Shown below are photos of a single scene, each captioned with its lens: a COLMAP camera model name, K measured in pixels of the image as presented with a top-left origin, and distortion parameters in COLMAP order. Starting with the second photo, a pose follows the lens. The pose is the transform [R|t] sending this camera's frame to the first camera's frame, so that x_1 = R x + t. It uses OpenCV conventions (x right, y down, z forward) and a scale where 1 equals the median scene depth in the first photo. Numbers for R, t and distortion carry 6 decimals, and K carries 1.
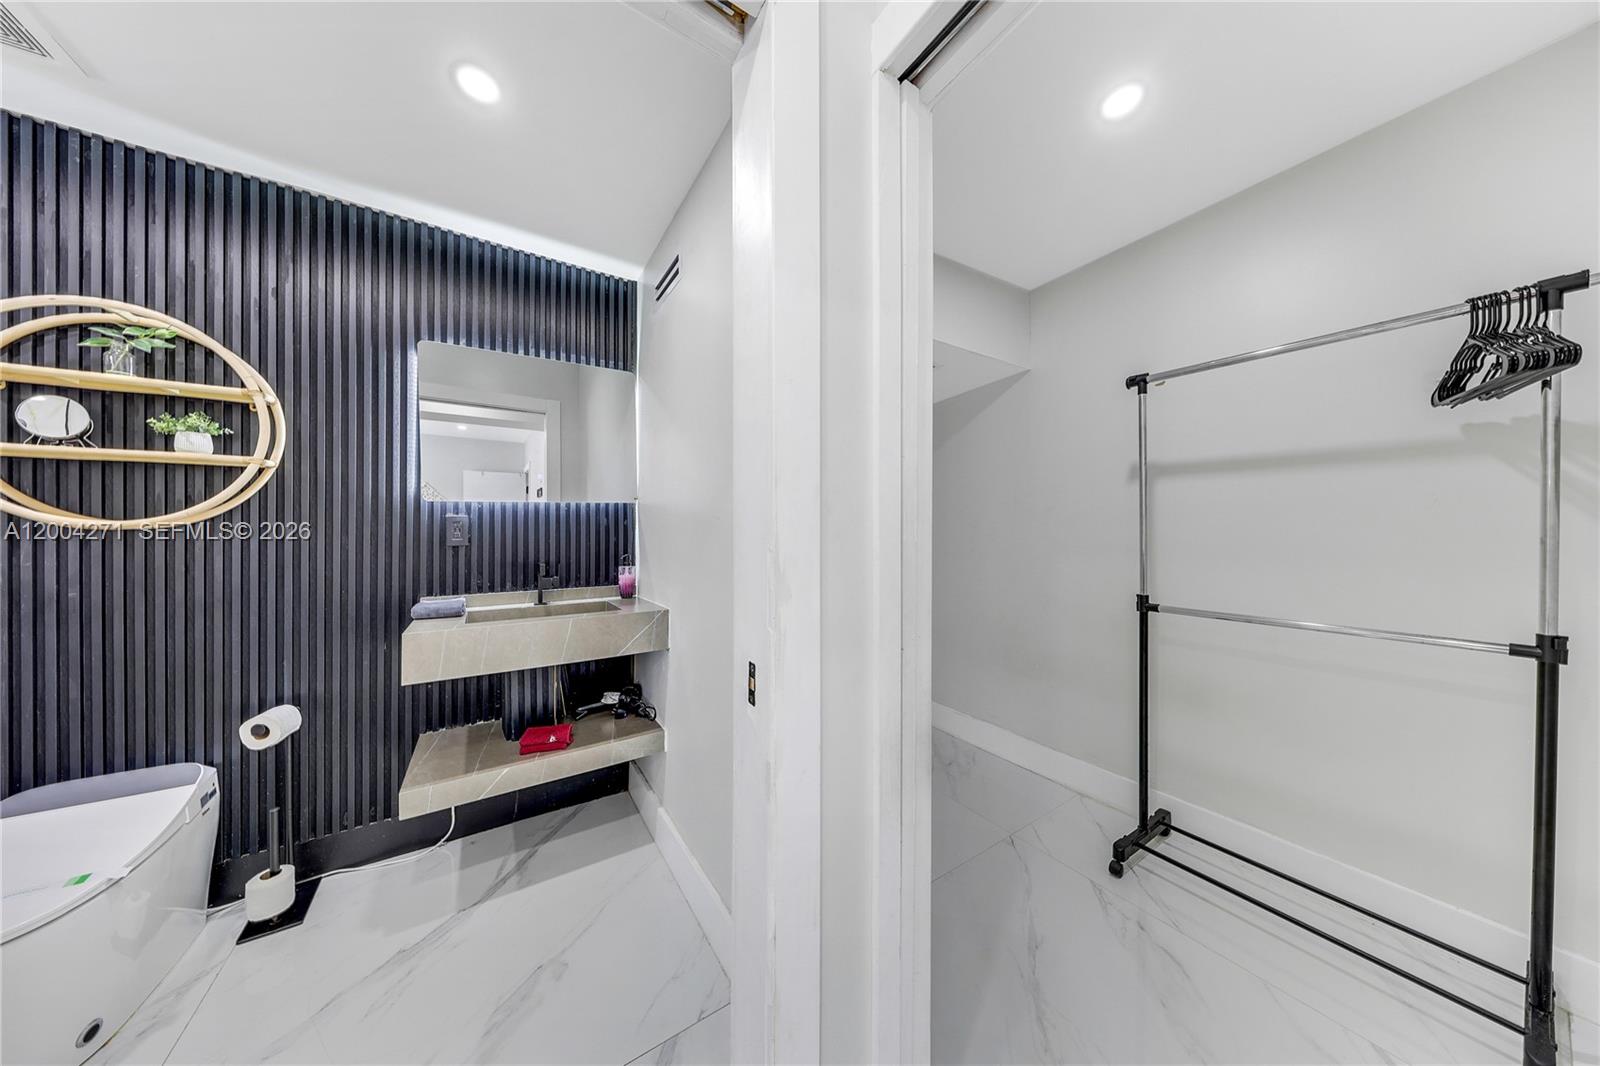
lens RADIAL K [[473.4, 0, 796.3], [0, 473.4, 527.6], [0, 0, 1]] dist [-0.001662, 0.000479]
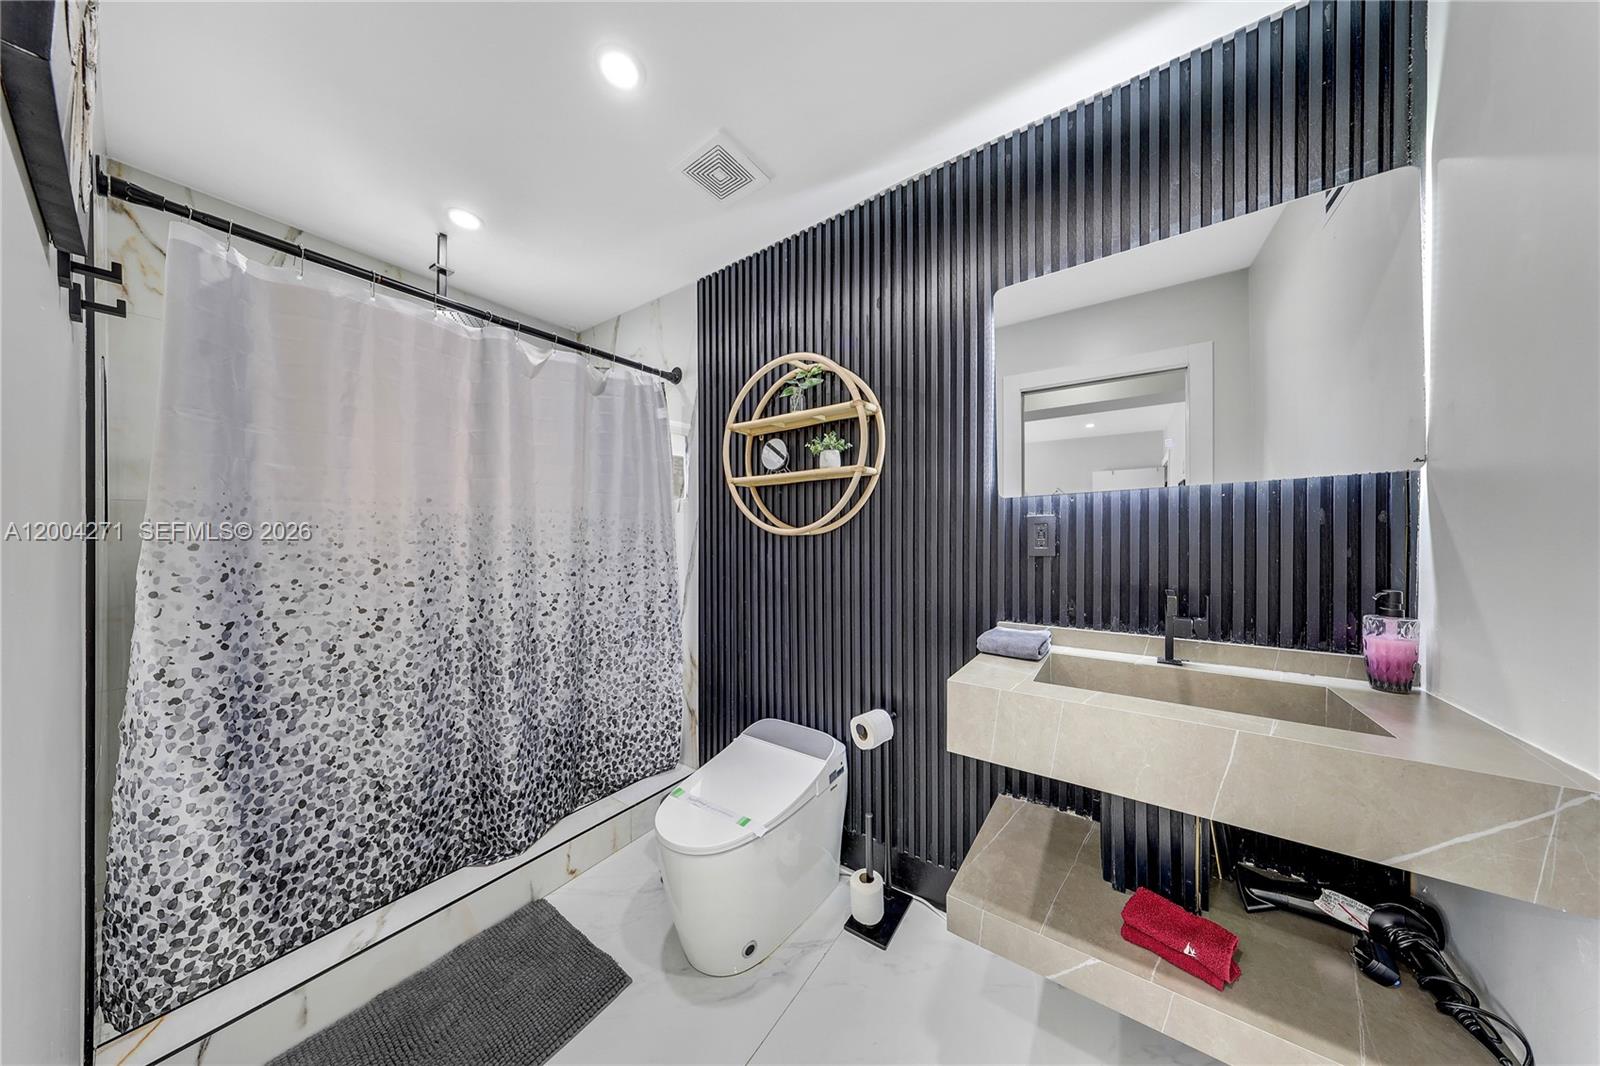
lens RADIAL K [[473.4, 0, 795.1], [0, 473.4, 539.8], [0, 0, 1]] dist [-0.001662, 0.000479]
pose [[0.376884, 0.009359, -0.926213, -0.217767], [0.011605, 0.999823, 0.014825, -0.002984], [0.926188, -0.016336, 0.376708, 0.440680]]
